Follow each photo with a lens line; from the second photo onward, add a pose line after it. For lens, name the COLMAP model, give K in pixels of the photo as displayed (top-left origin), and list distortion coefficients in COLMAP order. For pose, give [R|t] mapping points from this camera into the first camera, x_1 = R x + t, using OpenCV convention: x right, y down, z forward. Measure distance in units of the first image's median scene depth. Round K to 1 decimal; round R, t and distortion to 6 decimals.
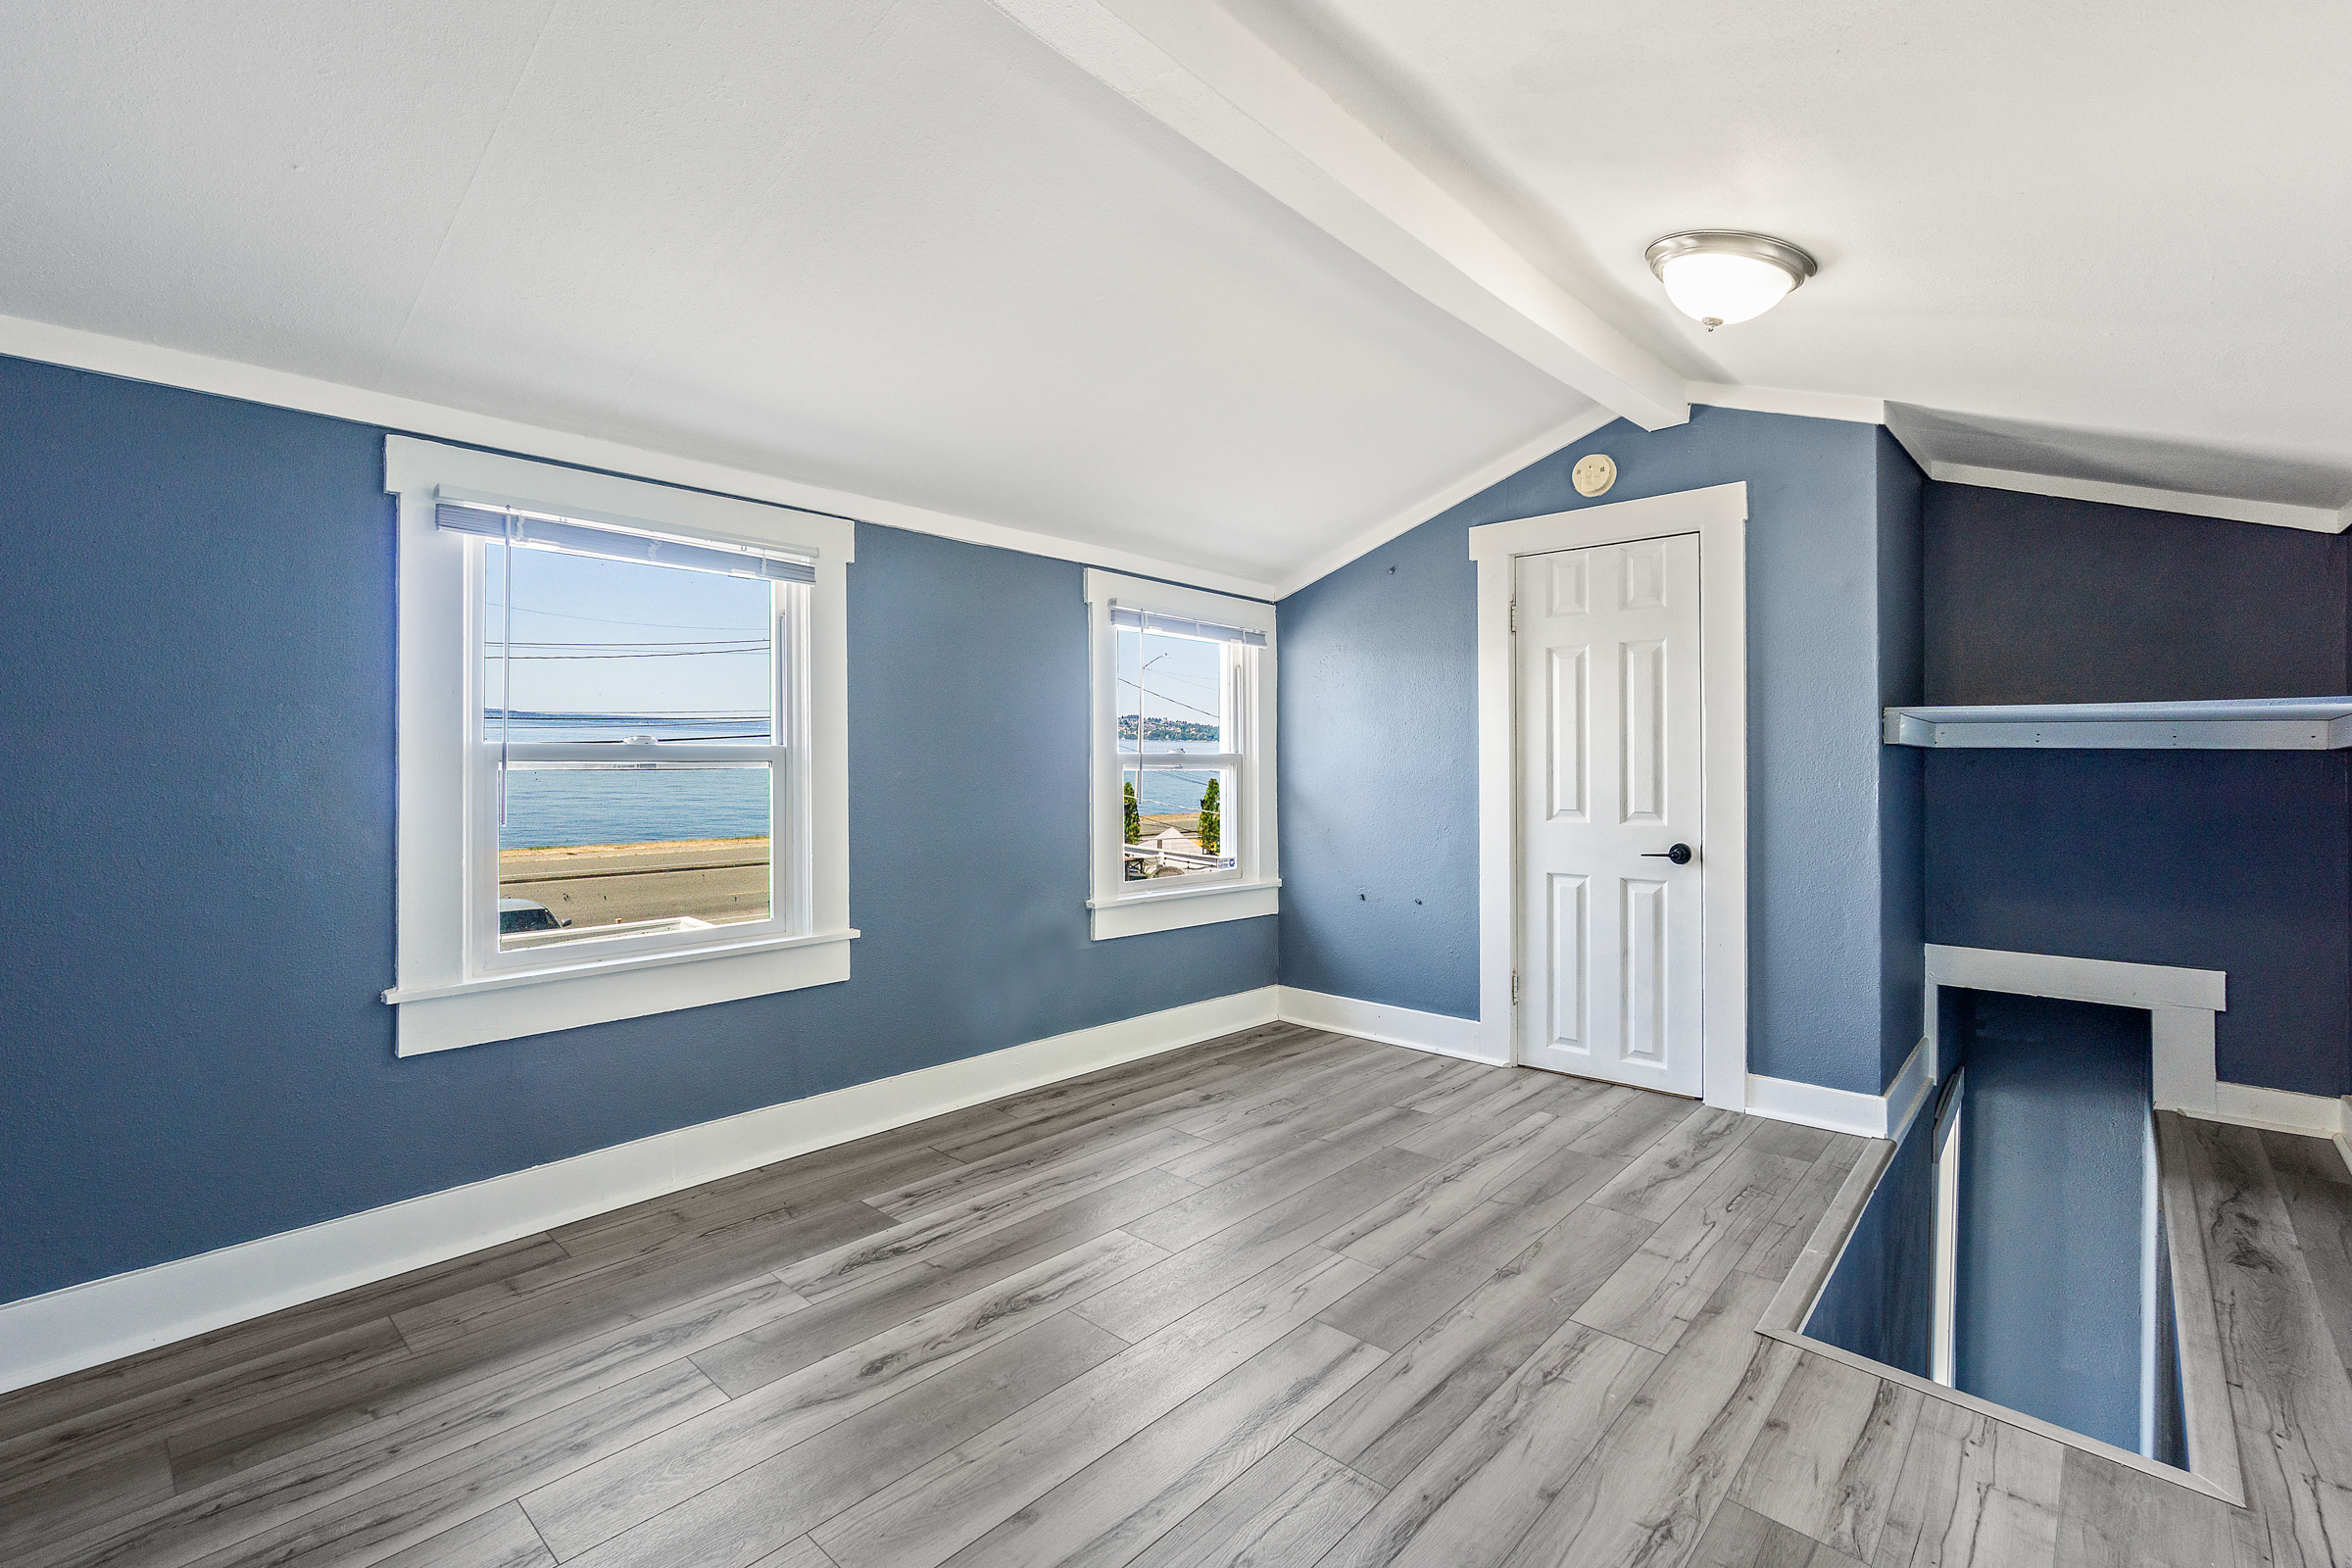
lens RADIAL K [[1066.7, 0, 1175.9], [0, 1066.7, 758.7], [0, 0, 1]] dist [-0.001578, 0.000543]
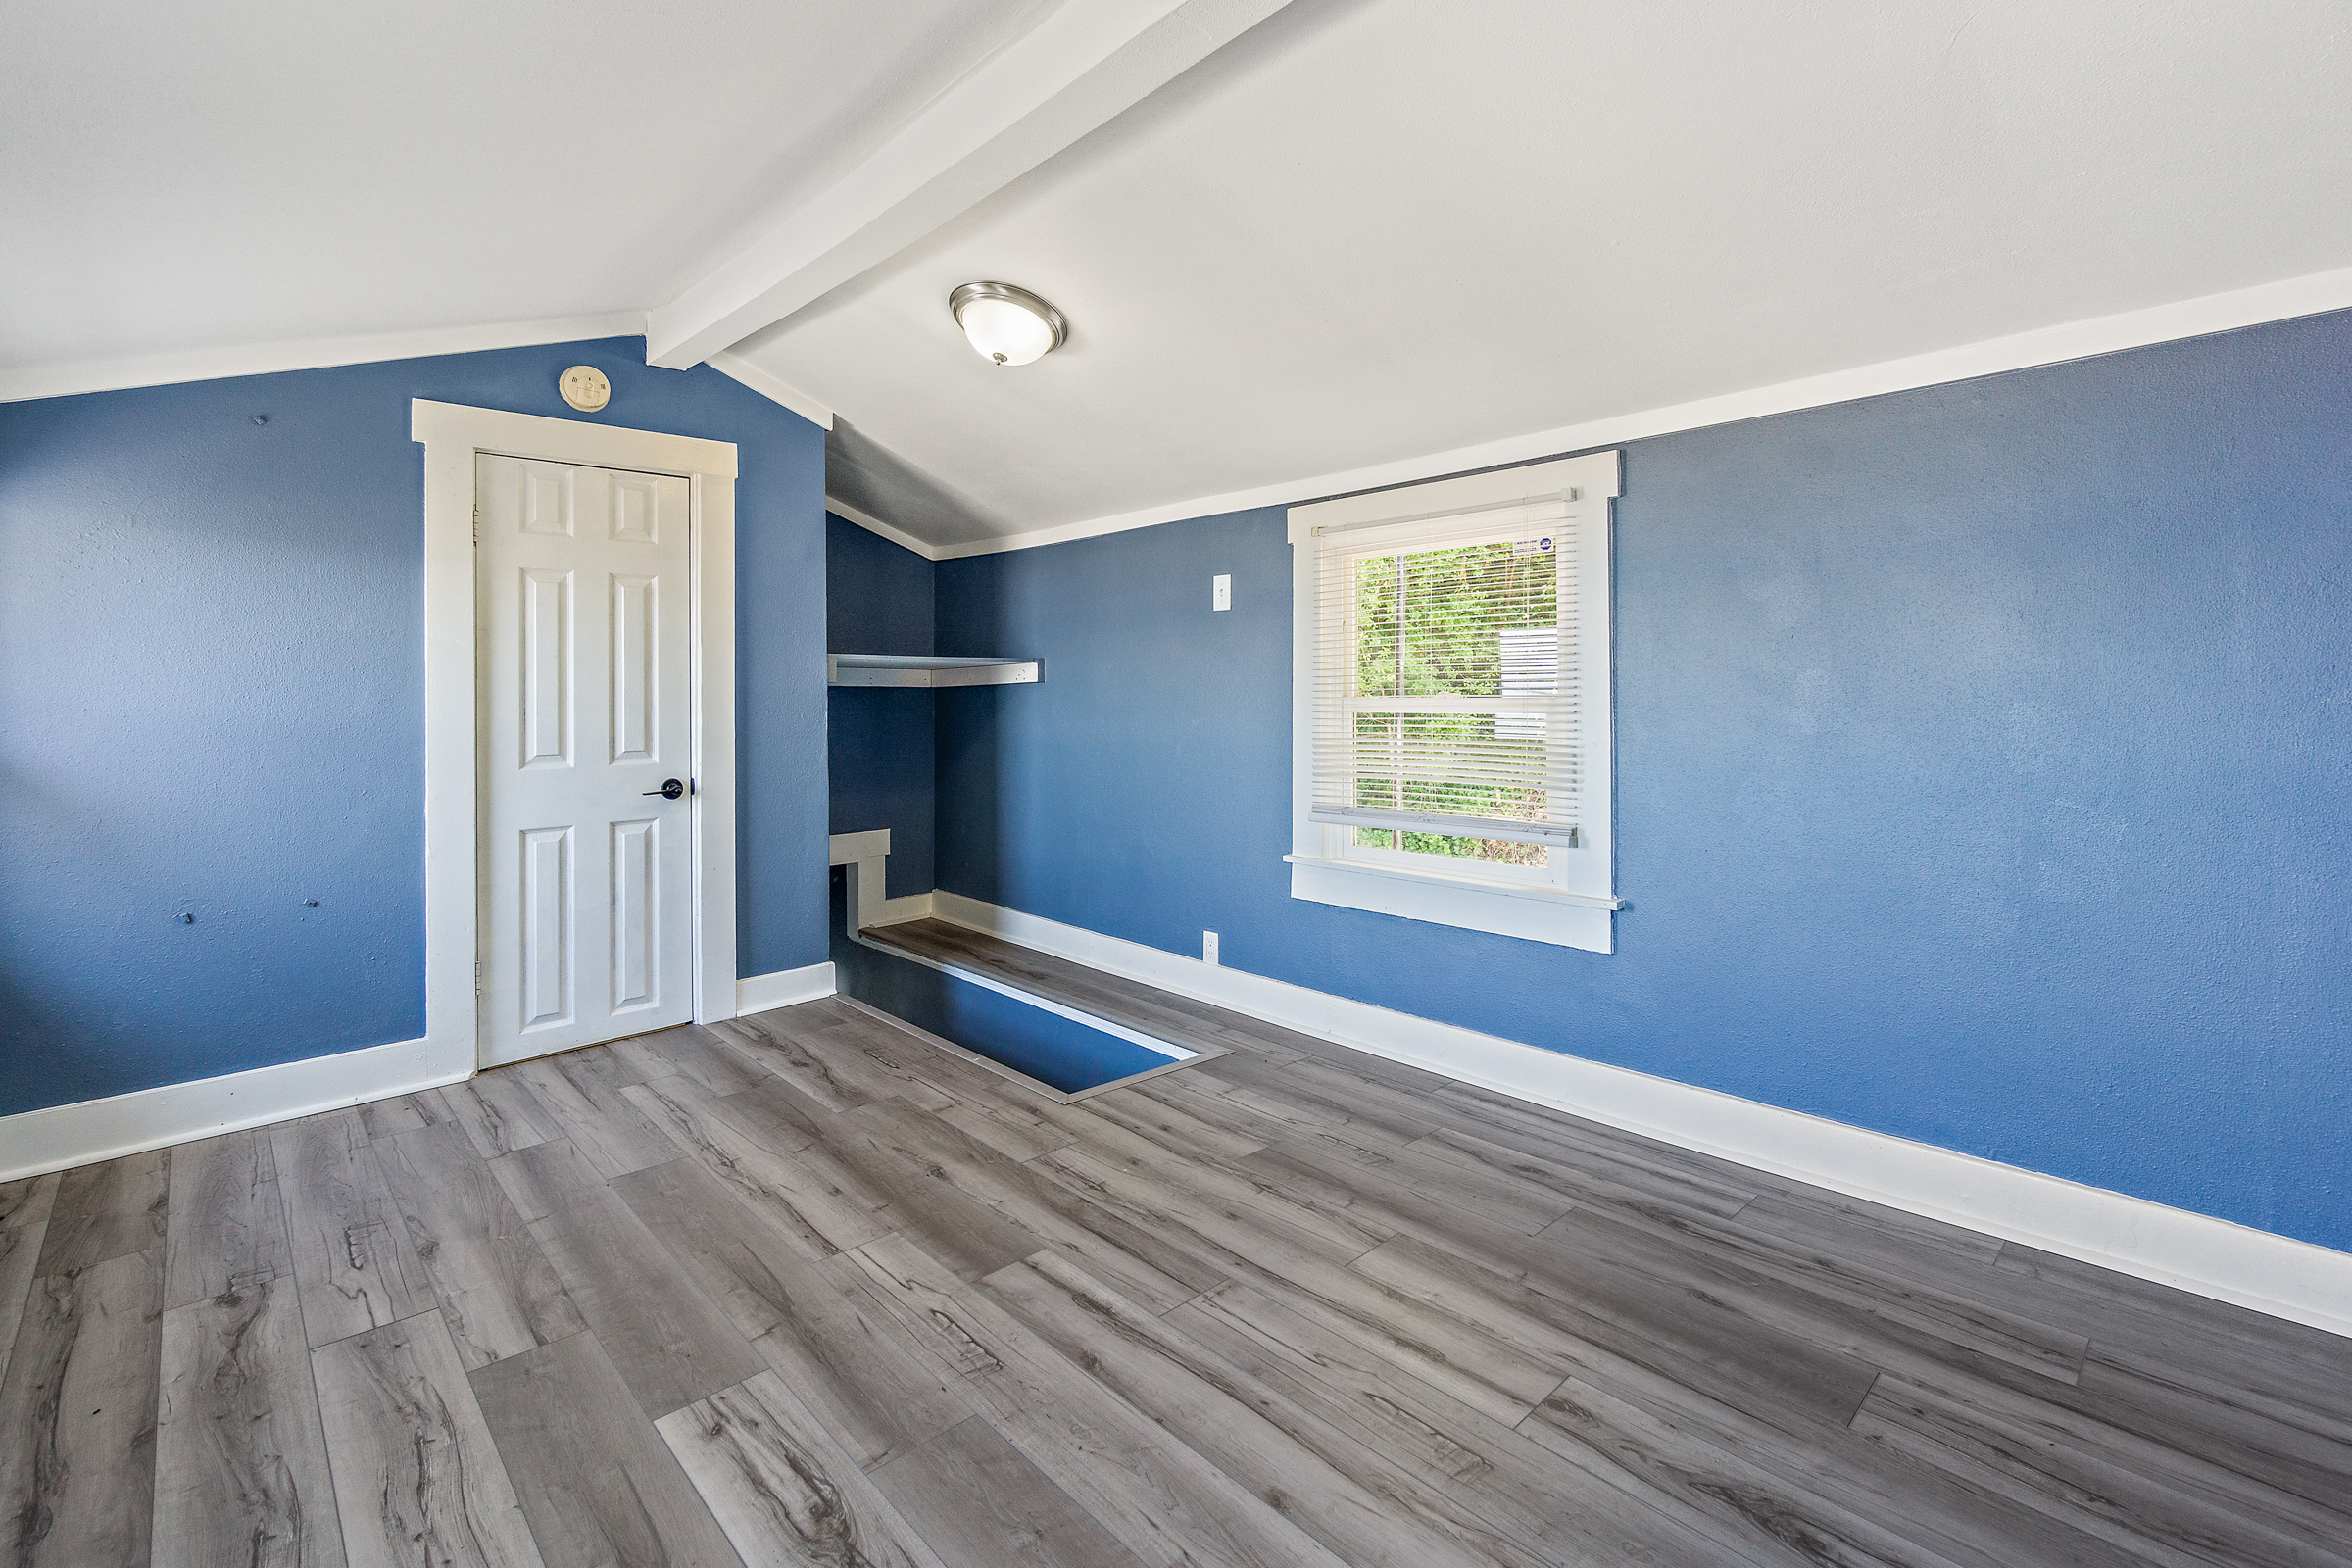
lens RADIAL K [[1016.8, 0, 1177.1], [0, 1016.8, 682.4], [0, 0, 1]] dist [-0.003879, -0.000229]
pose [[0.073990, 0.005677, 0.997243, -0.469265], [0.004913, 0.999970, -0.006057, -0.004613], [-0.997247, 0.005347, 0.073960, 0.453733]]
